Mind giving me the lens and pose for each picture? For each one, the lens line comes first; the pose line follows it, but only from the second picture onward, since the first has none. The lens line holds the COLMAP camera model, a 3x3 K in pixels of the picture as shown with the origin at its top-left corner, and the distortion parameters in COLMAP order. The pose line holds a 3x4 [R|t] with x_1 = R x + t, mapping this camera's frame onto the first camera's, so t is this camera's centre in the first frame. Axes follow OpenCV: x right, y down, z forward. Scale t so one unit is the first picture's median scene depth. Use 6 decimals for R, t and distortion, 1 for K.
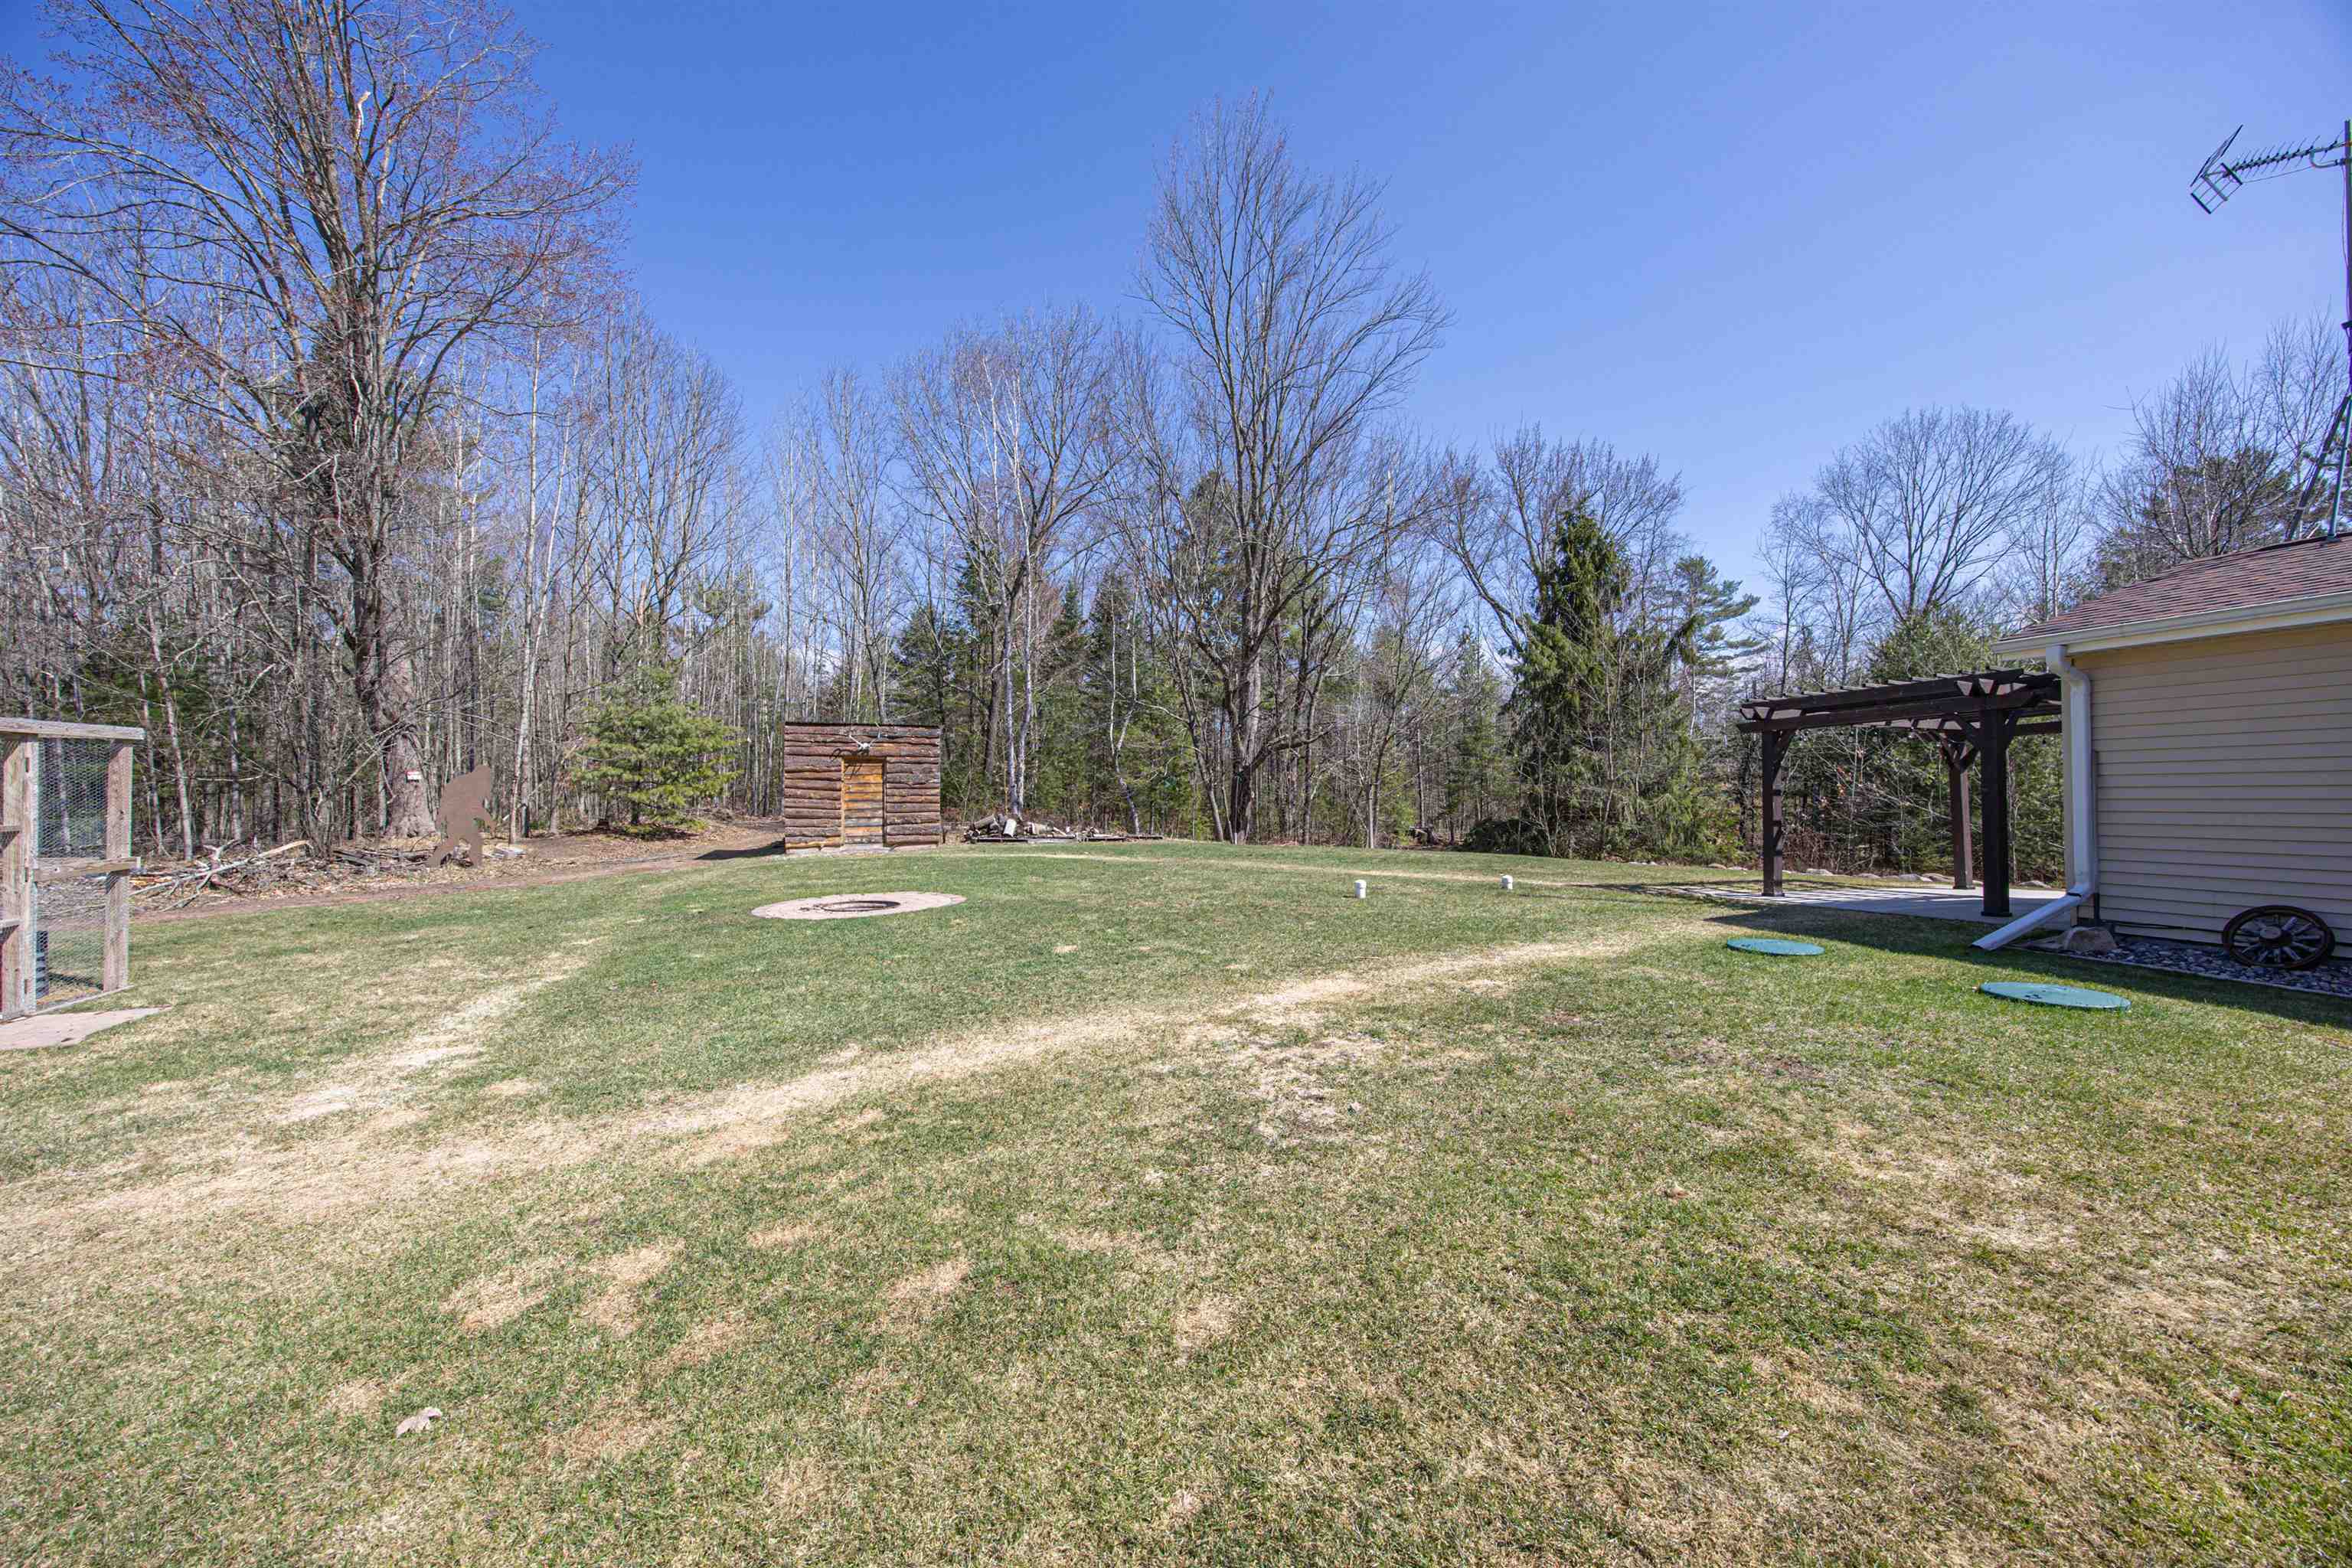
lens RADIAL K [[884.1, 0, 1176.0], [0, 884.1, 784.0], [0, 0, 1]] dist [-0.004873, -0.000114]
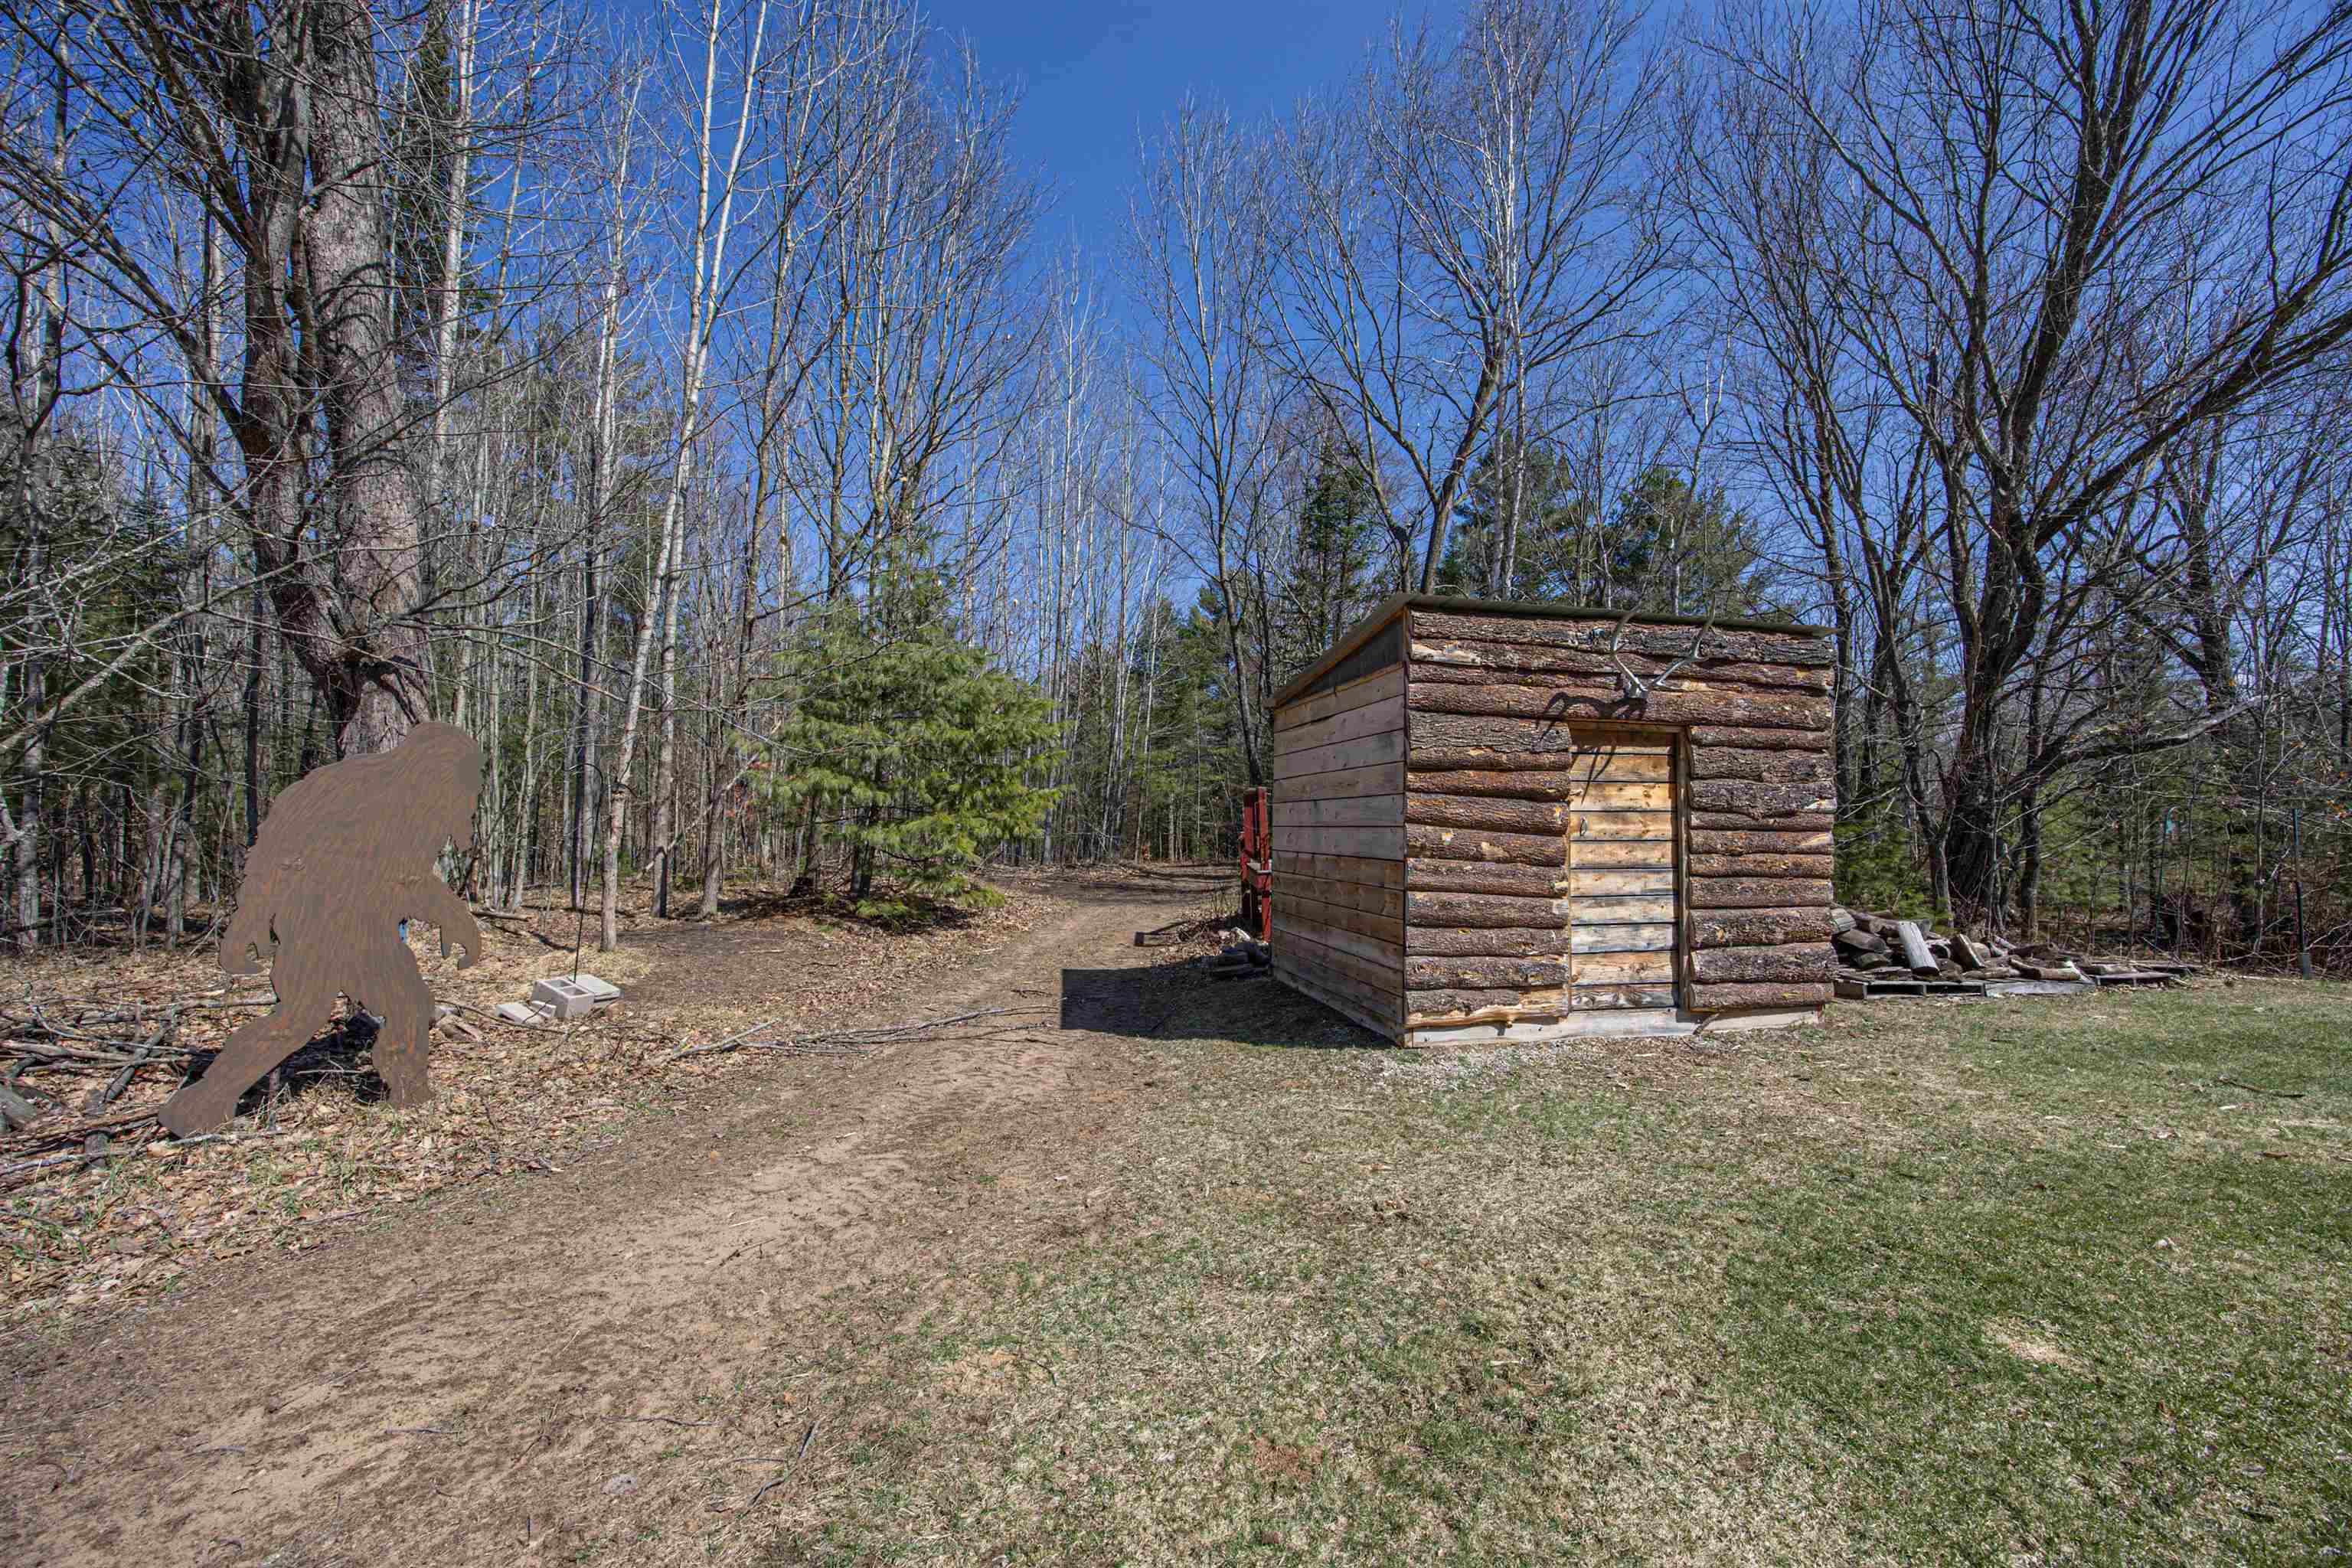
lens RADIAL K [[884.1, 0, 1176.0], [0, 884.1, 784.0], [0, 0, 1]] dist [-0.004873, -0.000114]
pose [[0.987710, 0.006374, -0.156166, -0.384416], [-0.013202, 0.999000, -0.042728, 0.004322], [0.155738, 0.044264, 0.986806, 0.566394]]
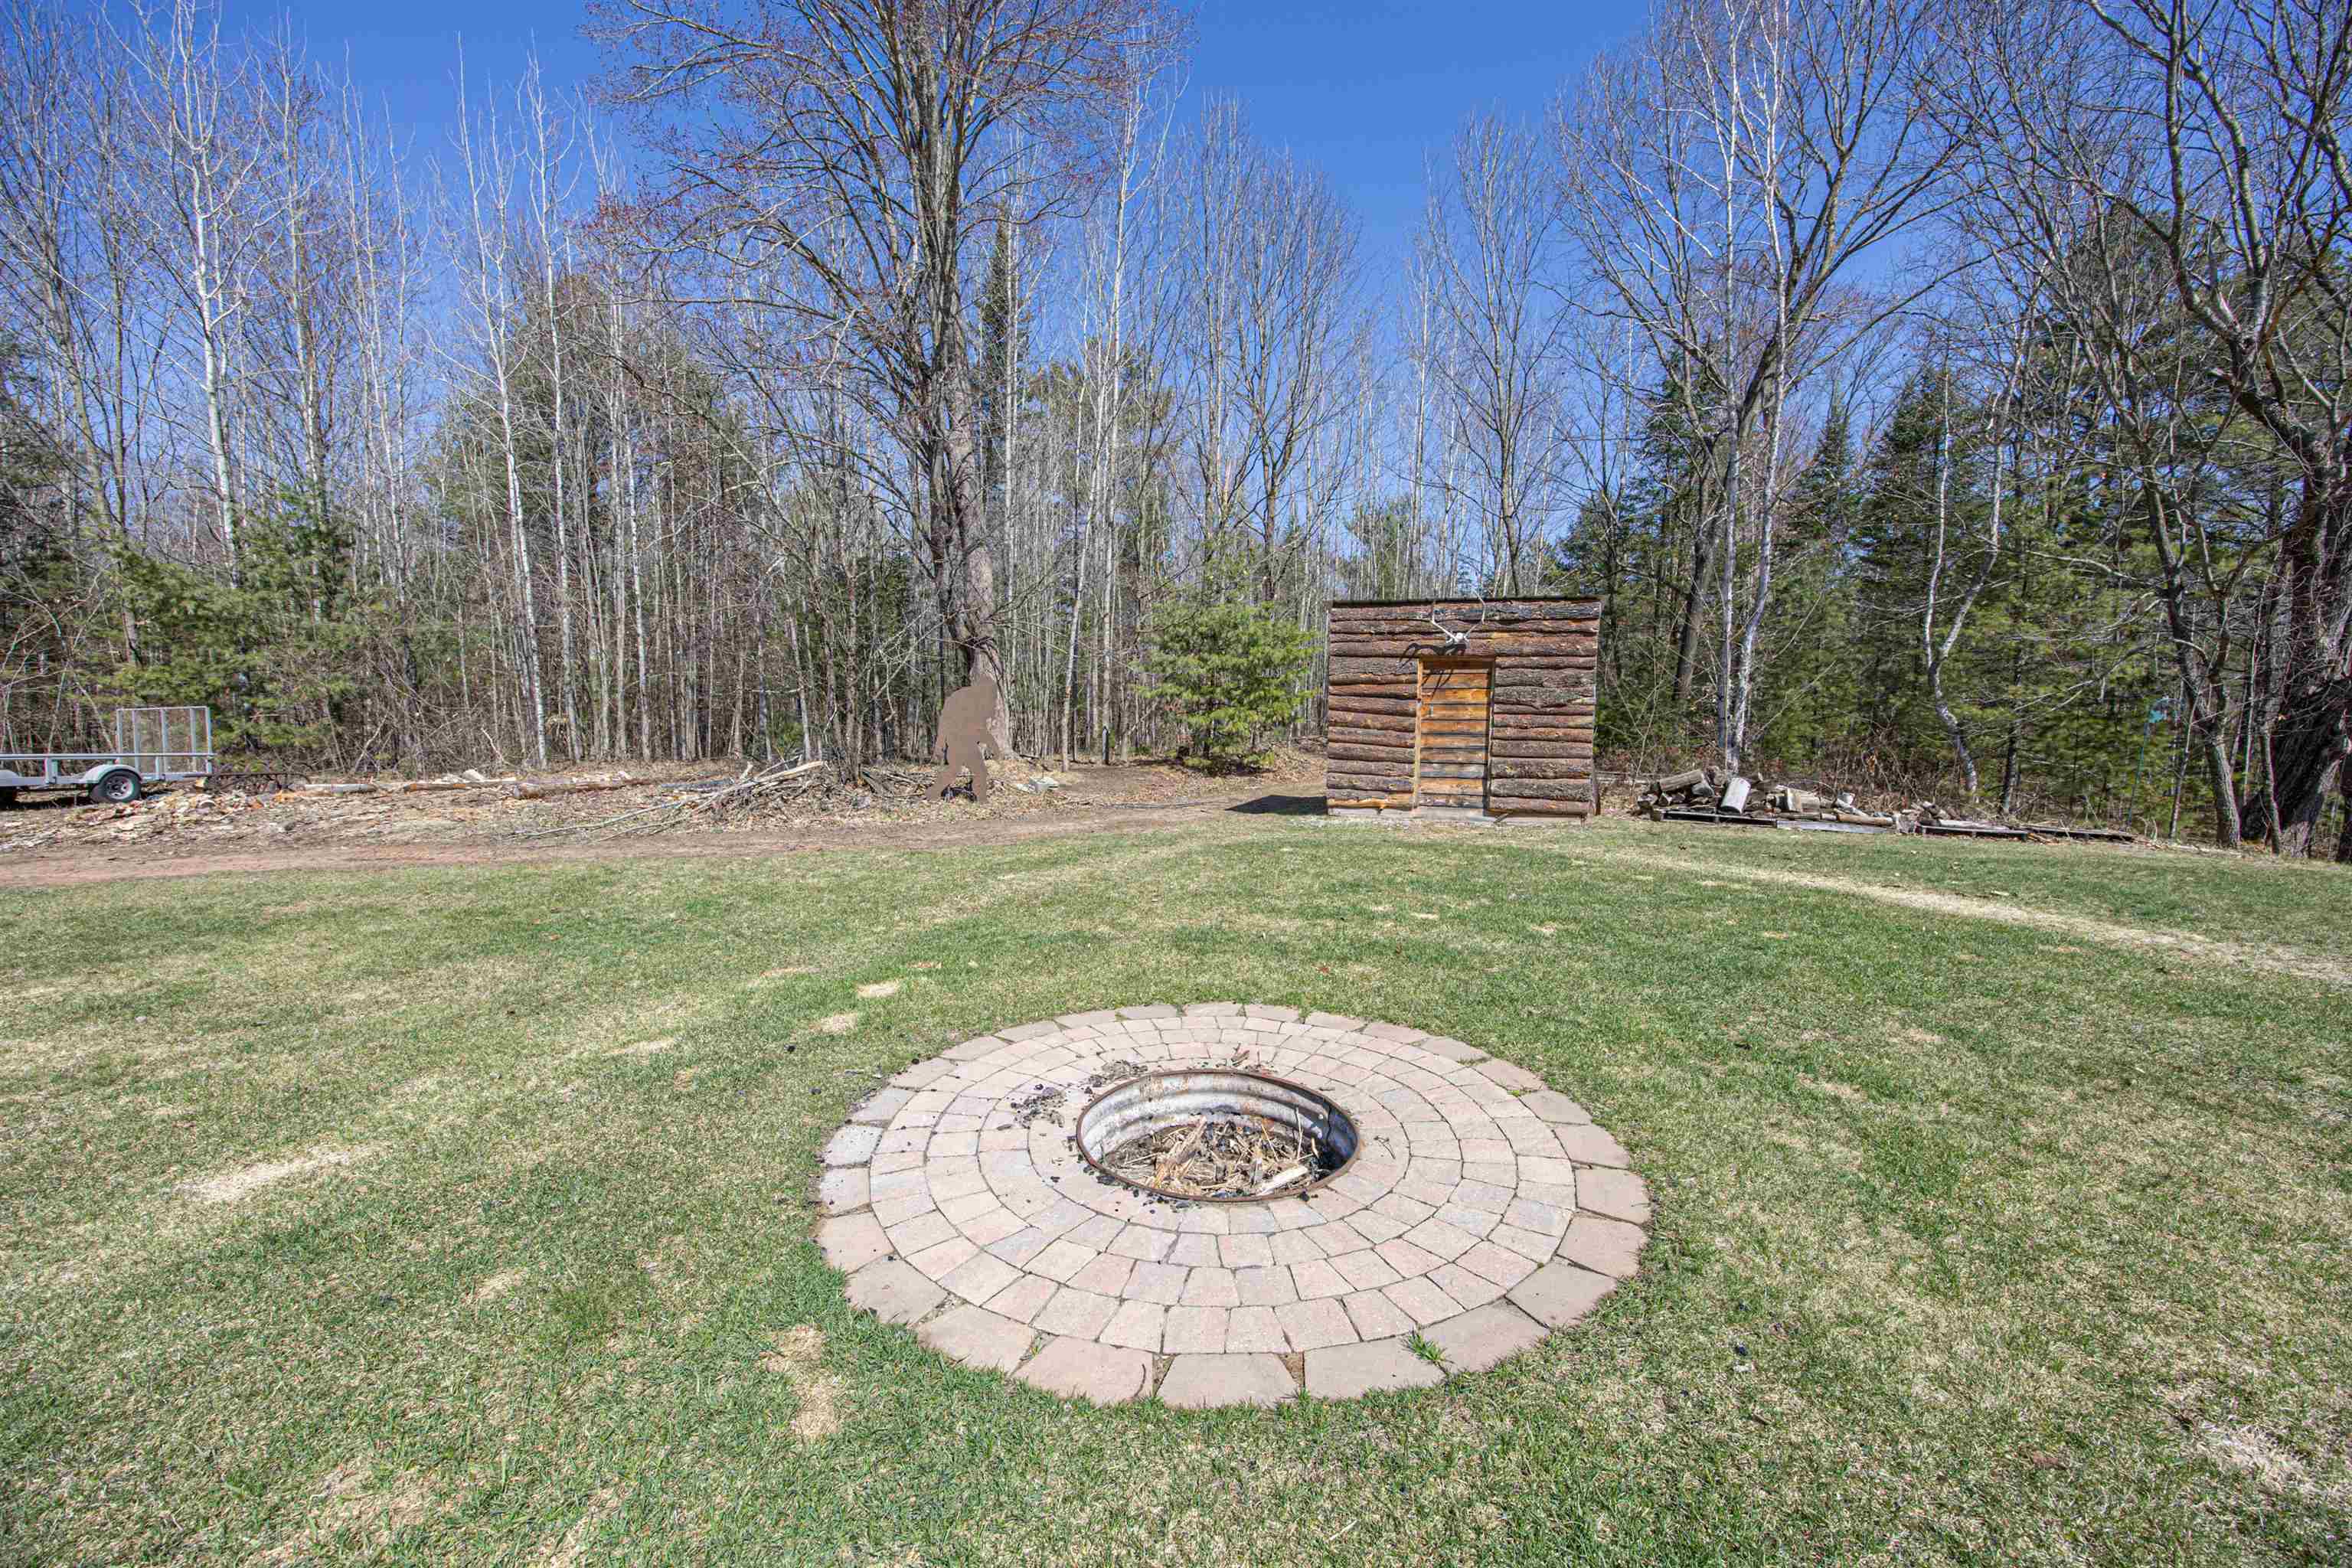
lens RADIAL K [[884.1, 0, 1176.0], [0, 884.1, 784.0], [0, 0, 1]] dist [-0.004873, -0.000114]
pose [[0.754887, 0.065518, -0.652574, -0.092473], [-0.016924, 0.996612, 0.080482, 0.006785], [0.655637, -0.049711, 0.753438, 0.371121]]
